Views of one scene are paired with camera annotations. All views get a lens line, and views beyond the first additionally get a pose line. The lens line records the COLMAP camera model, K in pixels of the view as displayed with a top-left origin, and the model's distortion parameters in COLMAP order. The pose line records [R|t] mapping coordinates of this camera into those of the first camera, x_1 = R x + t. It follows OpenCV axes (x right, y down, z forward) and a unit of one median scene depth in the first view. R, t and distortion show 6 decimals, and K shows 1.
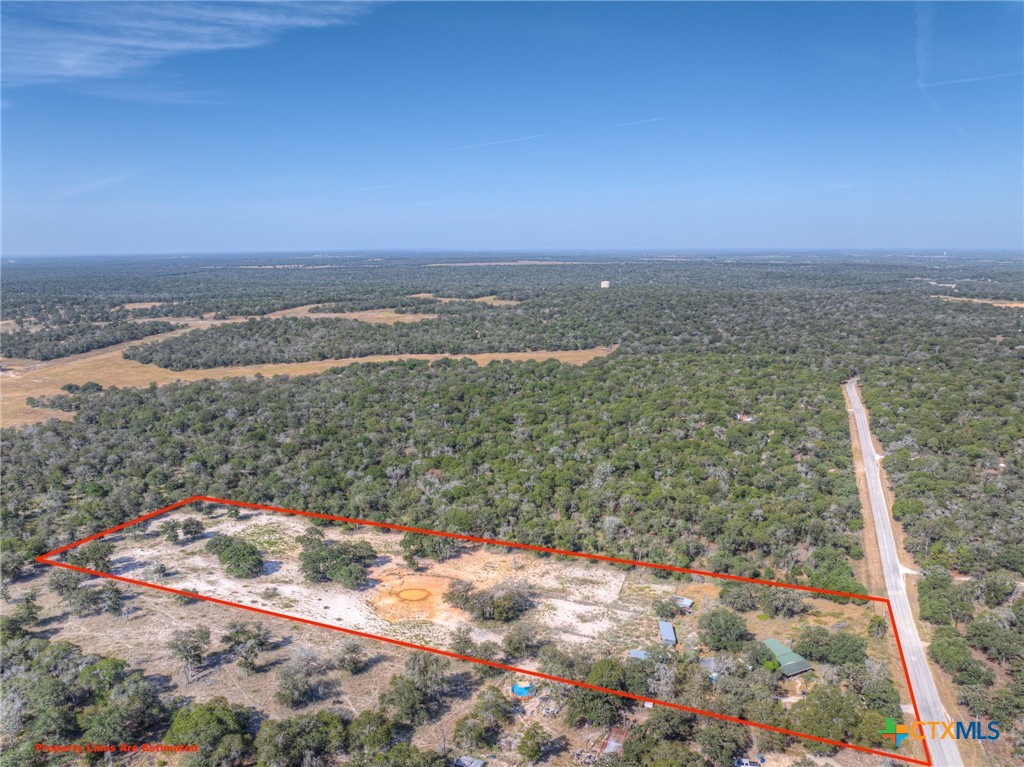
lens RADIAL K [[715.4, 0, 518.3], [0, 715.4, 430.8], [0, 0, 1]] dist [-0.022612, 0.014786]
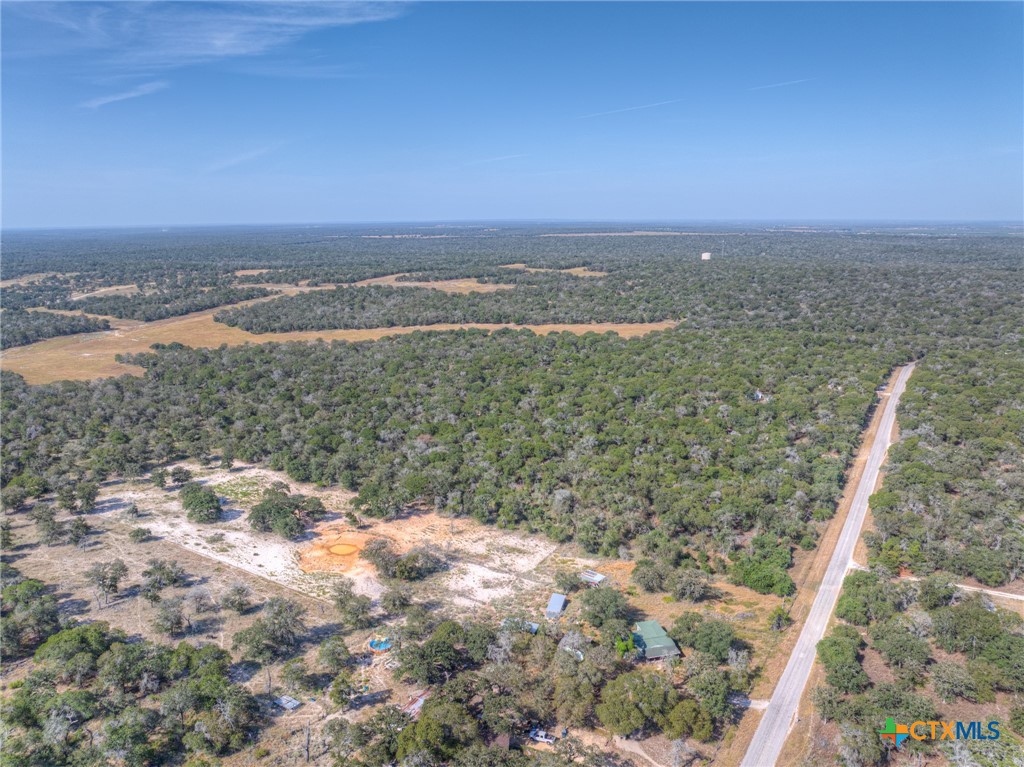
lens RADIAL K [[715.4, 0, 515.8], [0, 715.4, 433.4], [0, 0, 1]] dist [-0.022612, 0.014786]
pose [[0.985201, 0.048904, -0.164277, 0.145638], [-0.041977, 0.998088, 0.045375, 0.000081], [0.166182, -0.037808, 0.985370, 0.006359]]
